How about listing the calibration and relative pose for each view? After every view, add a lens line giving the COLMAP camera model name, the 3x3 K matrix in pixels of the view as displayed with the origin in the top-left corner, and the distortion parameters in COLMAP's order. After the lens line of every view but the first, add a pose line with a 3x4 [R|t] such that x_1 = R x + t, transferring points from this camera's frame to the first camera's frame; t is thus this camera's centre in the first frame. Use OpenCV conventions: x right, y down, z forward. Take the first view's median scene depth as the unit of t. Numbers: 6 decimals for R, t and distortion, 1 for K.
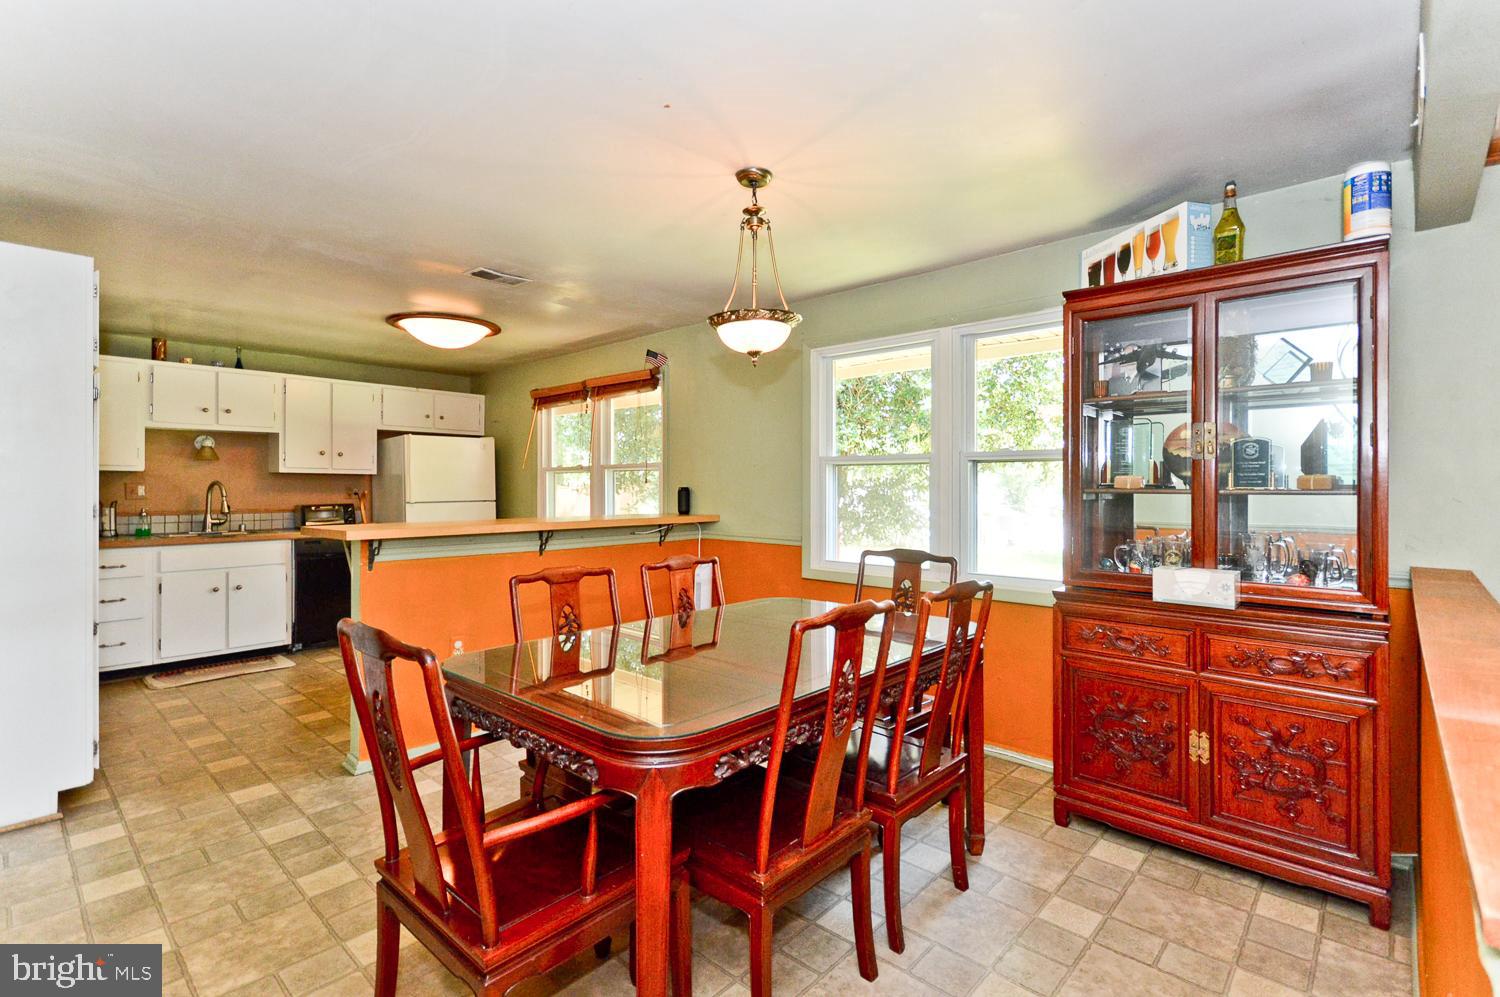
lens RADIAL K [[683.3, 0, 771.7], [0, 683.3, 487.4], [0, 0, 1]] dist [0.002959, -0.000216]
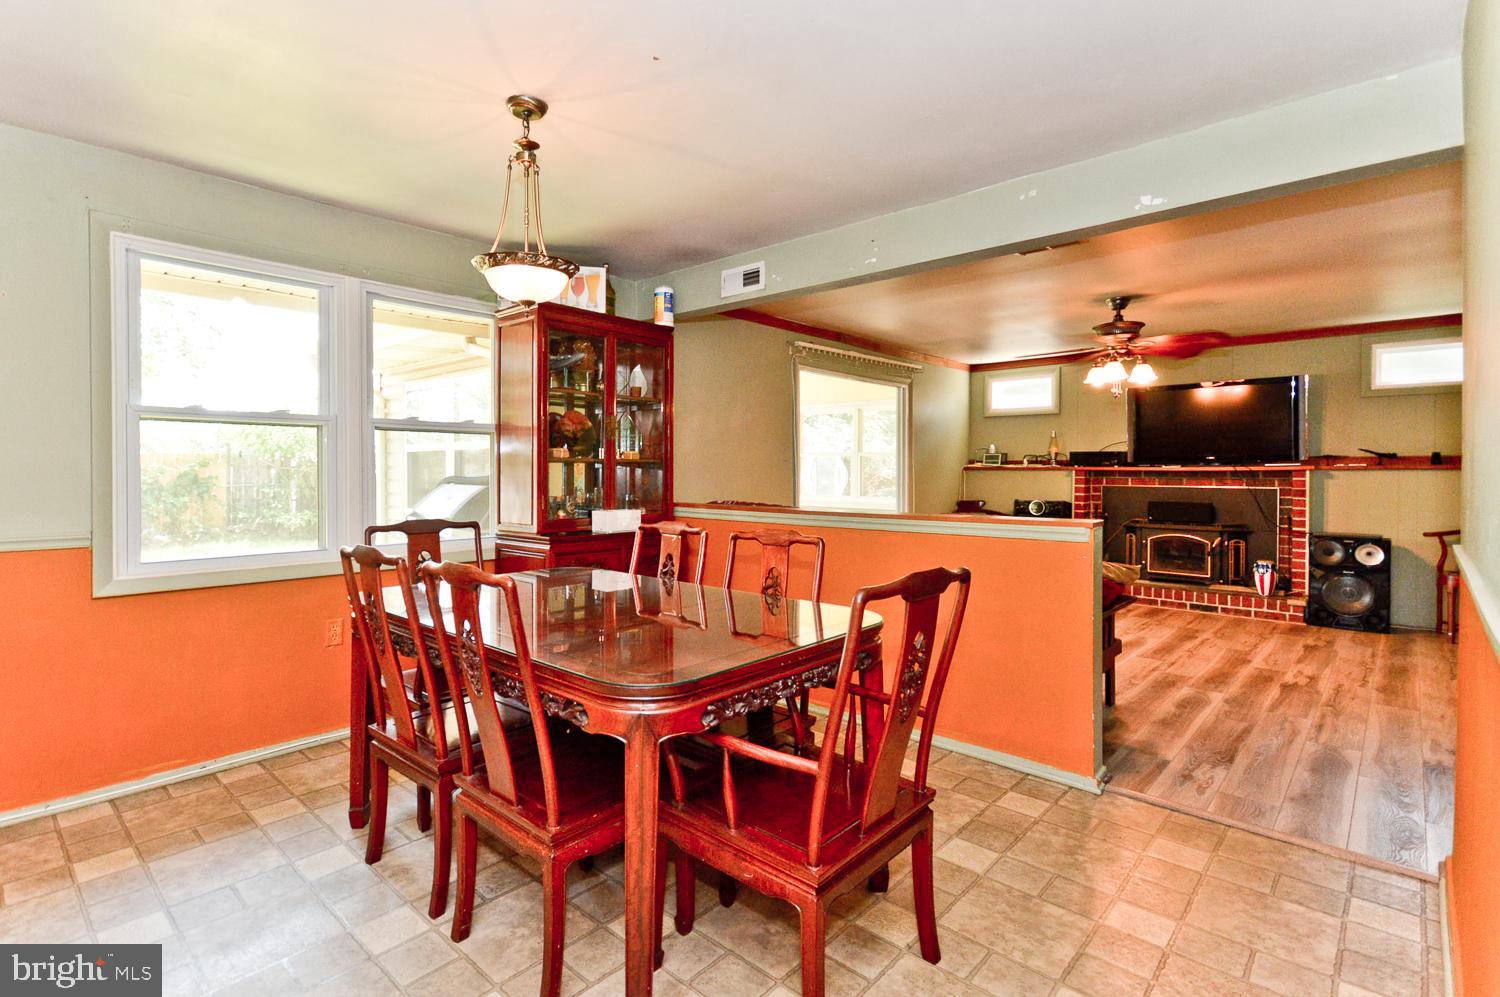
lens RADIAL K [[722.0, 0, 695.3], [0, 722.0, 476.2], [0, 0, 1]] dist [0.030591, -0.011649]
pose [[0.051765, -0.007850, 0.998628, -0.450756], [-0.001098, 0.999968, 0.007917, 0.013402], [-0.998659, -0.001506, 0.051755, 0.333839]]
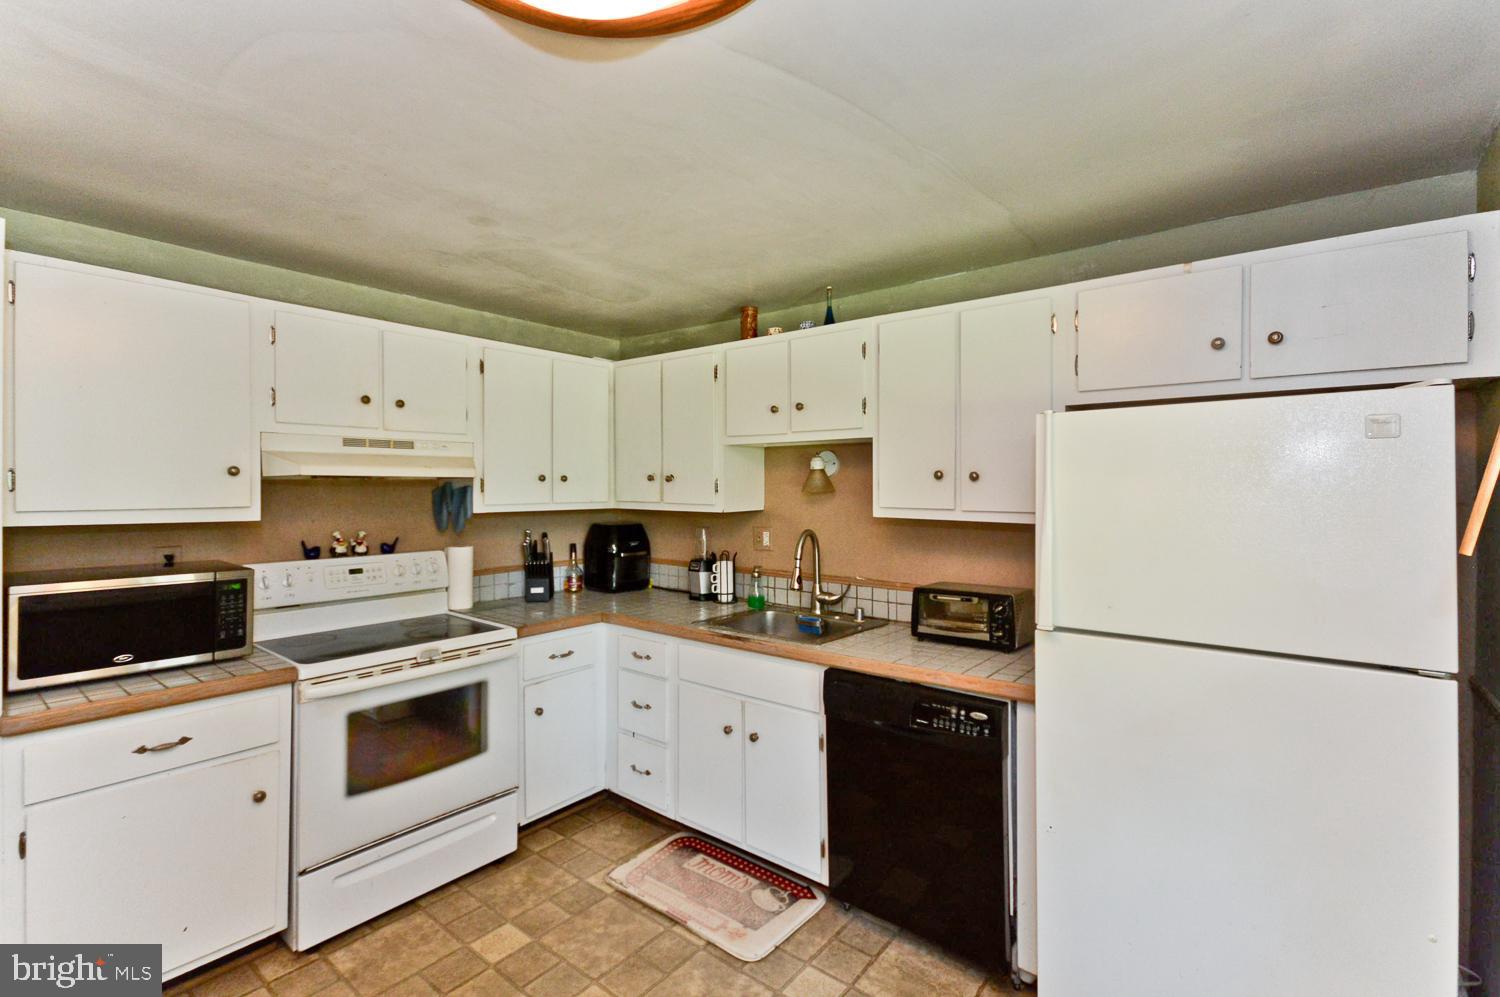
lens RADIAL K [[668.1, 0, 752.9], [0, 668.1, 494.3], [0, 0, 1]] dist [0.012731, 0.000108]
pose [[0.049536, 0.014409, -0.998668, -0.251135], [-0.003369, 0.999893, 0.014259, -0.046894], [0.998767, 0.002659, 0.049579, 0.923264]]
